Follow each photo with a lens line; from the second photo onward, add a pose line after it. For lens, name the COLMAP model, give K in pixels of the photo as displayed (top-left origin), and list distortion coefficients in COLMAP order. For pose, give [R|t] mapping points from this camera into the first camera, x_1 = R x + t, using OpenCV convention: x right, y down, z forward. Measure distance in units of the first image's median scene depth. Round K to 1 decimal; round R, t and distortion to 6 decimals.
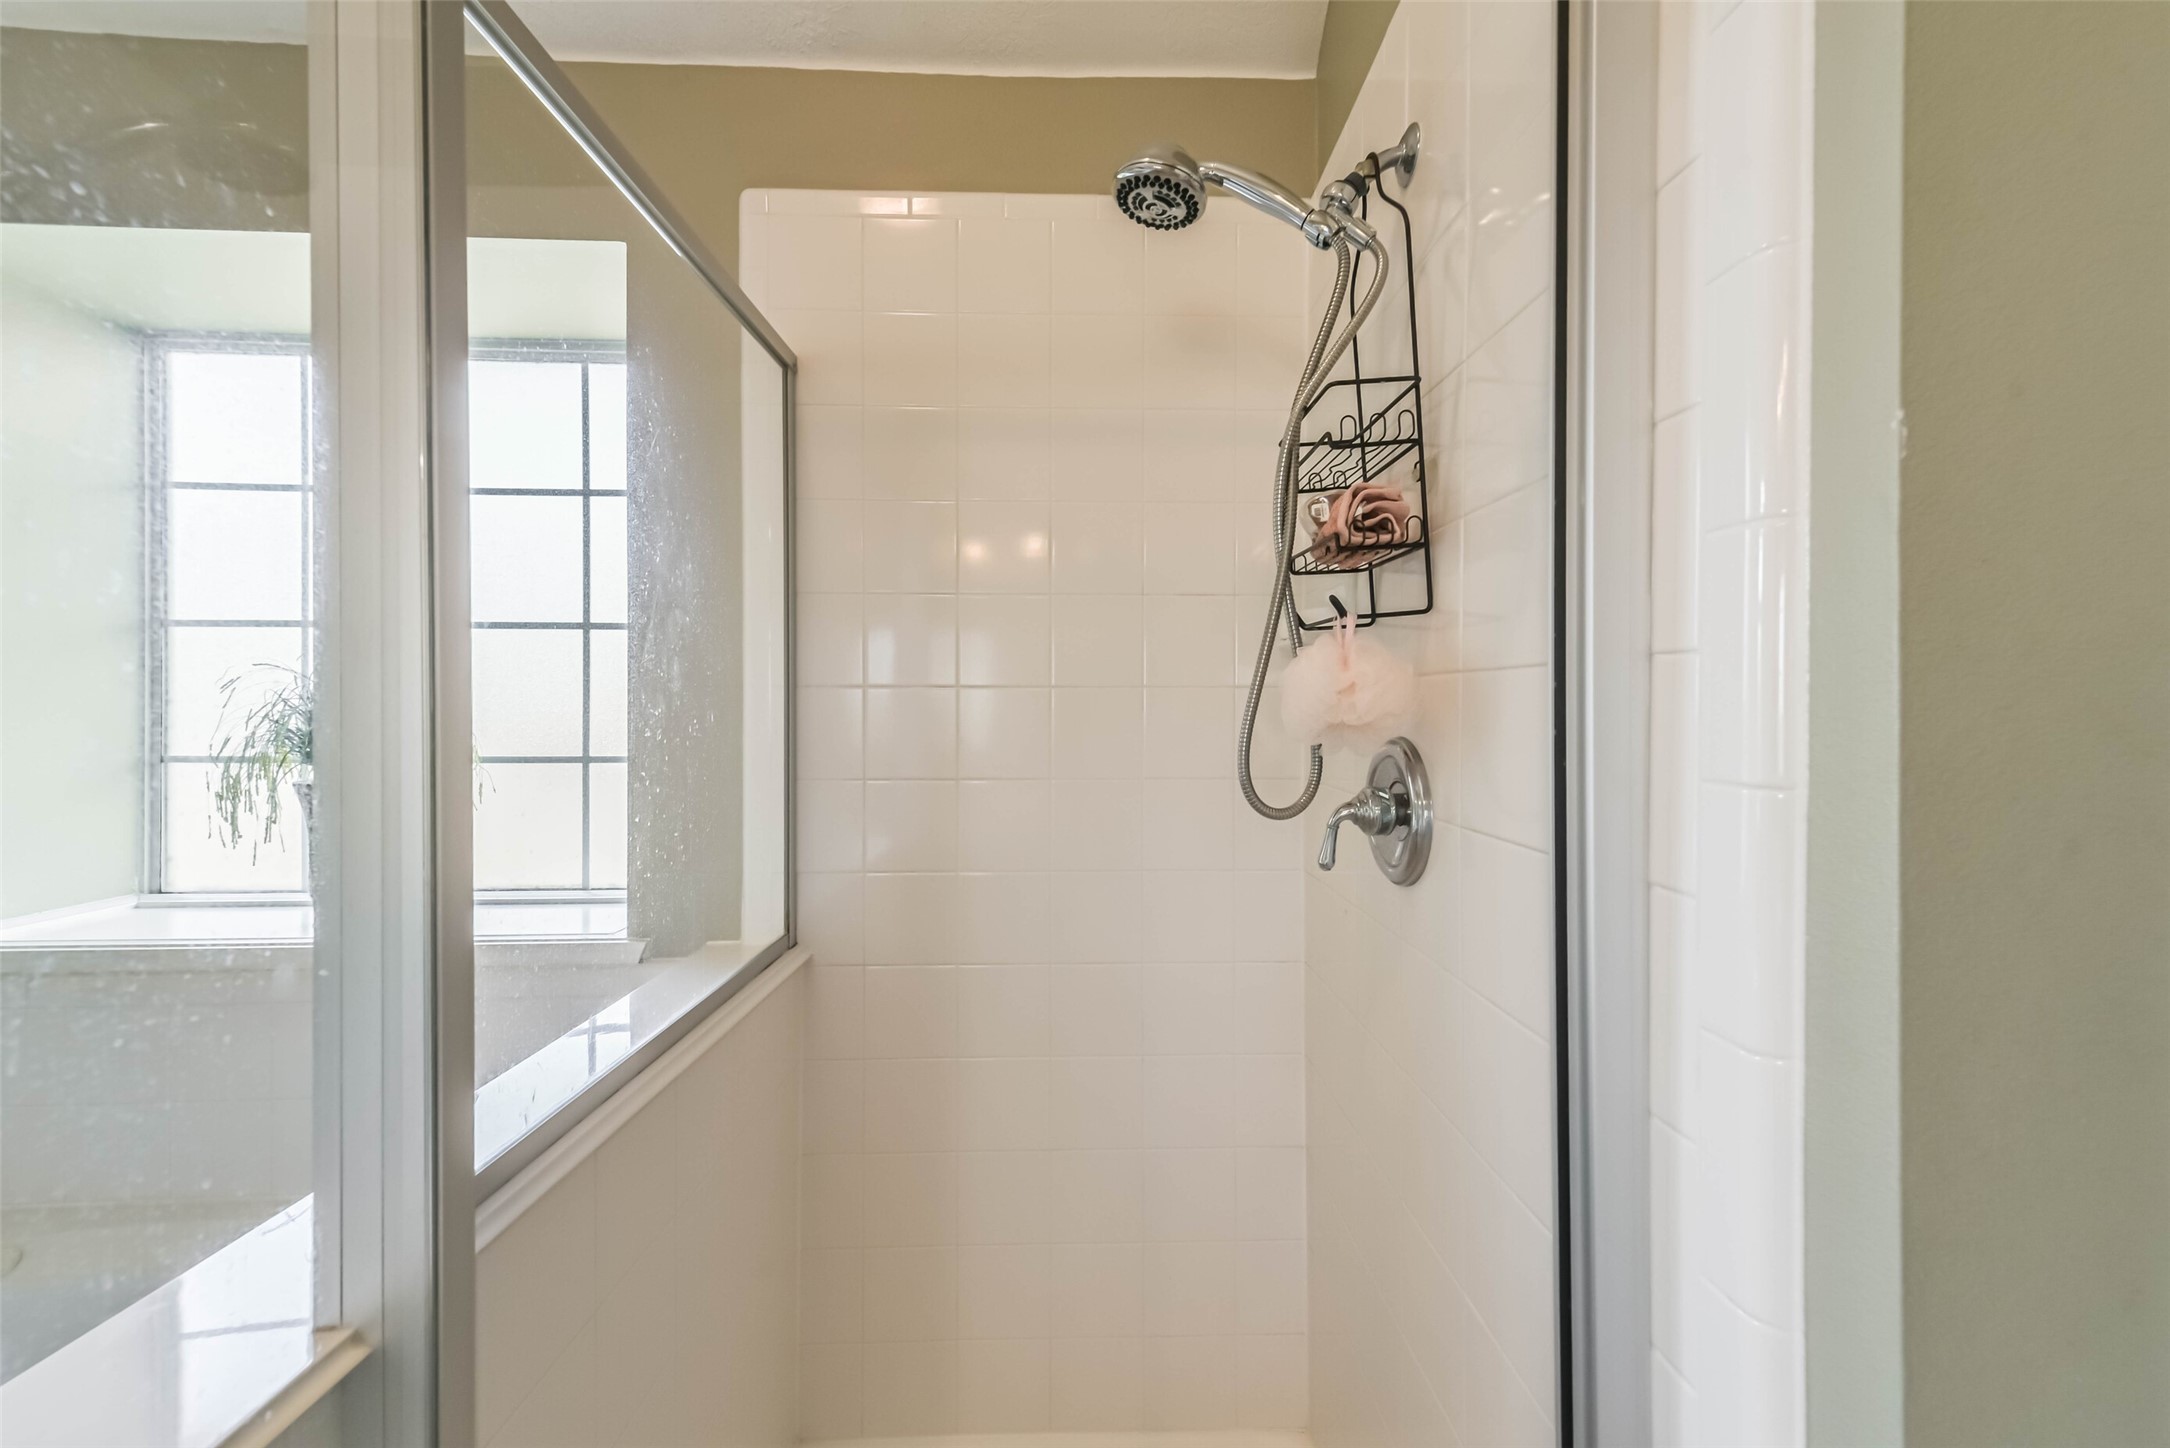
lens RADIAL K [[832.6, 0, 1096.8], [0, 832.6, 713.3], [0, 0, 1]] dist [0.012922, -0.001457]
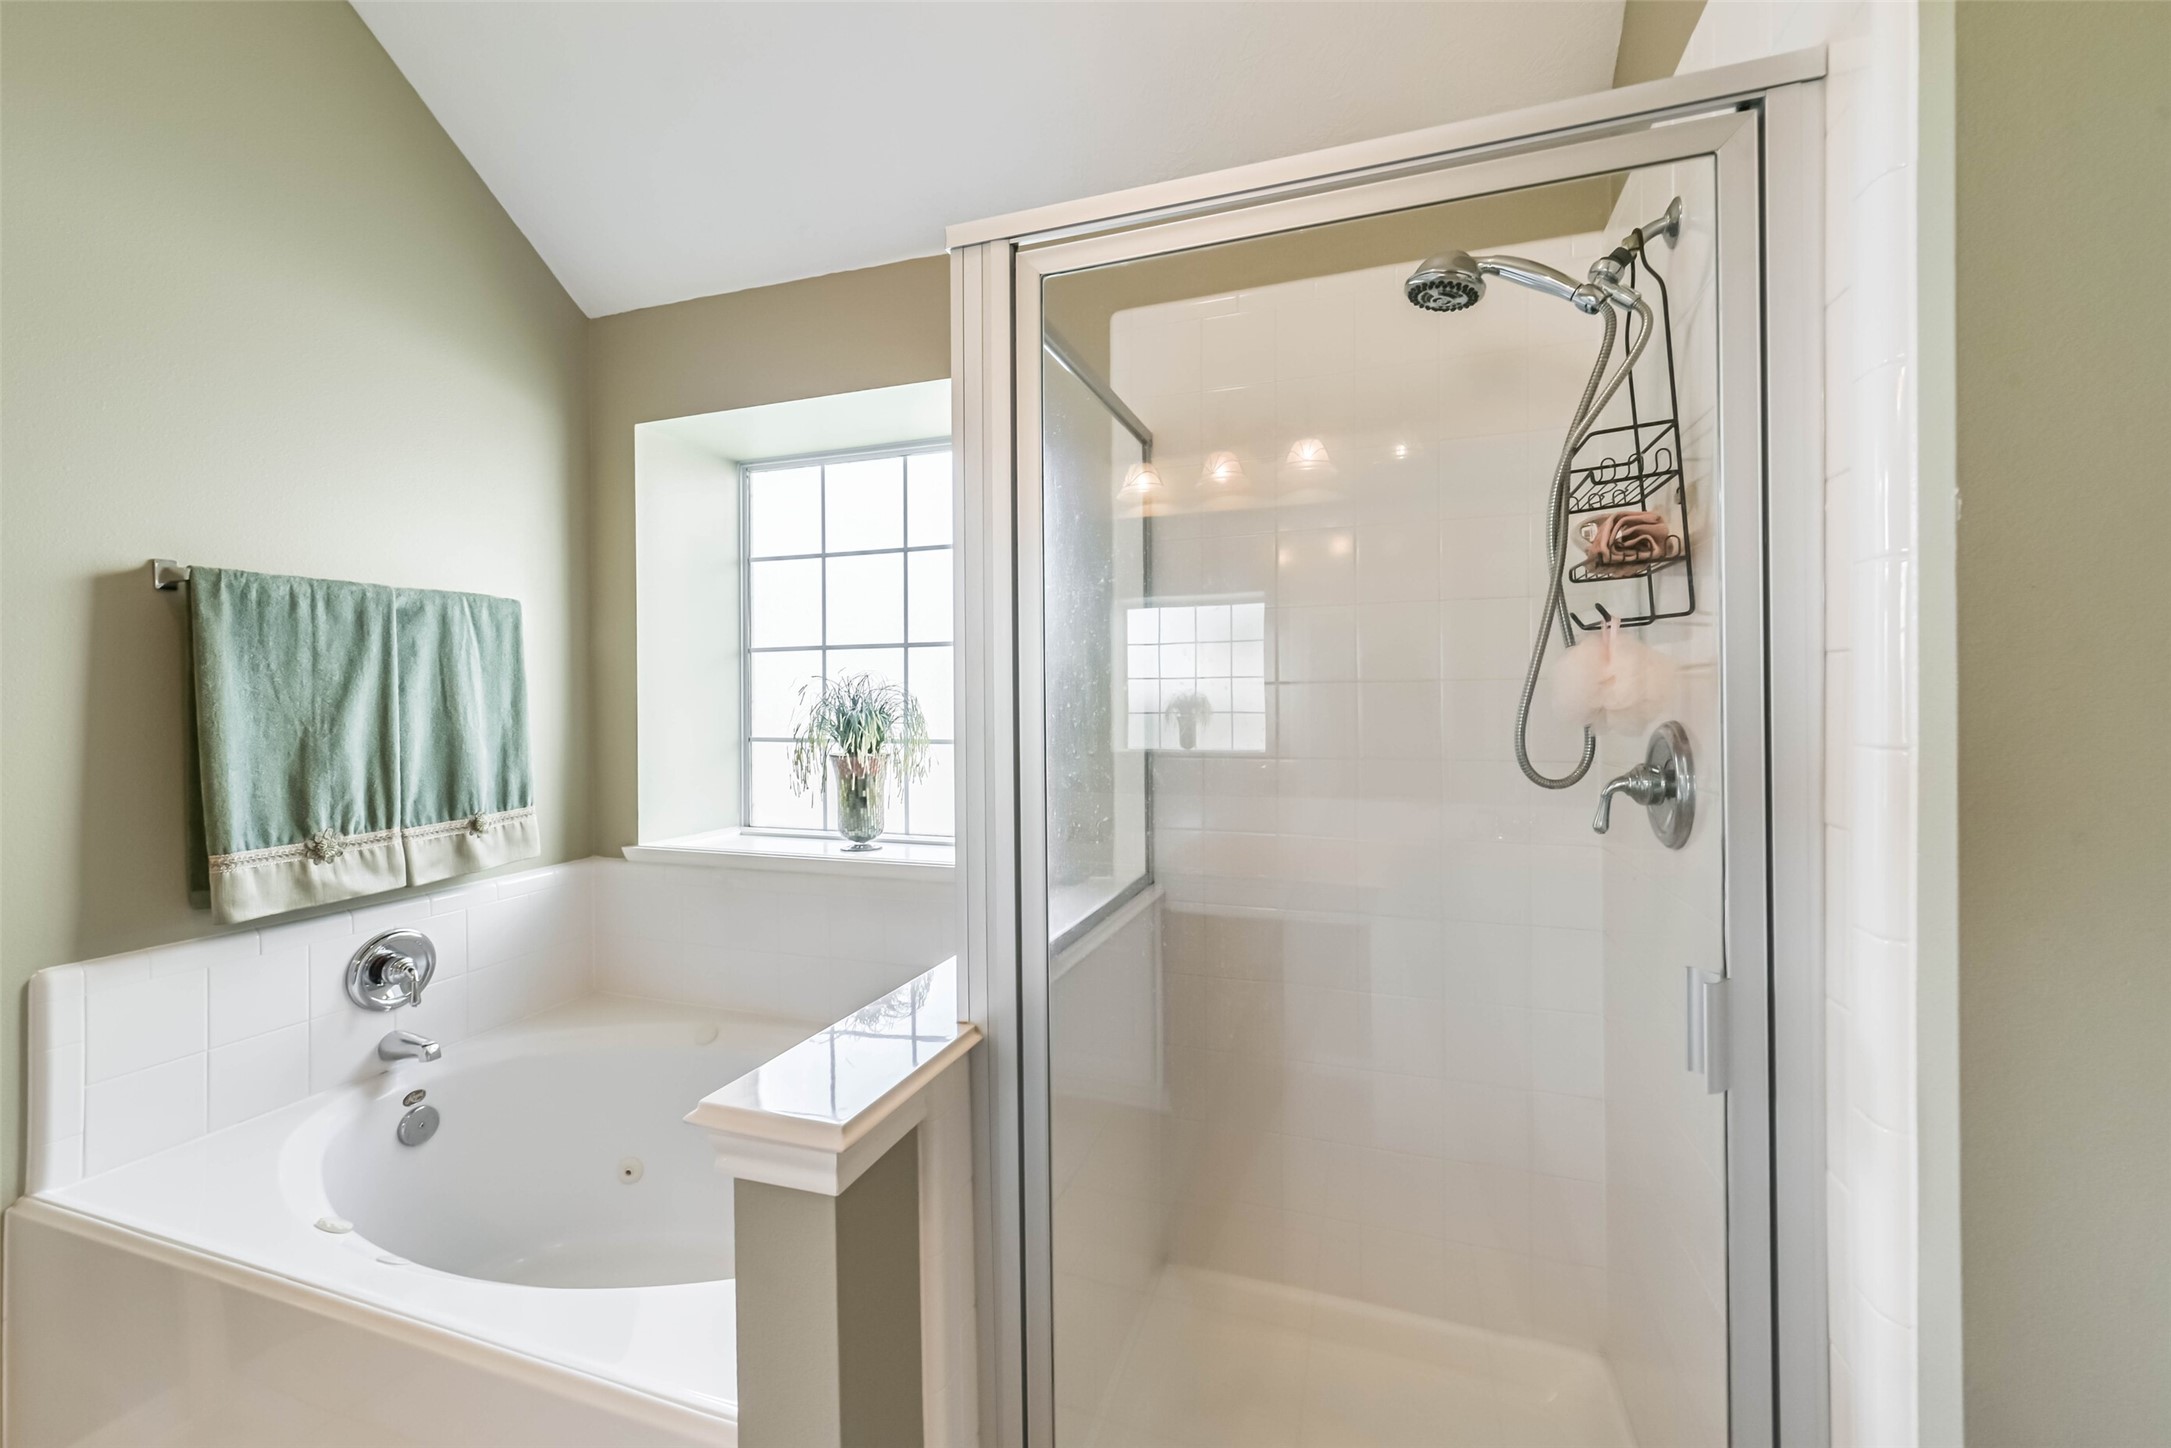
lens RADIAL K [[833.0, 0, 1094.1], [0, 833.0, 711.1], [0, 0, 1]] dist [0.012922, -0.001457]
pose [[0.934730, -0.005067, -0.355322, 0.028165], [0.006325, 0.999977, 0.002378, 0.007377], [0.355302, -0.004470, 0.934741, -0.382028]]
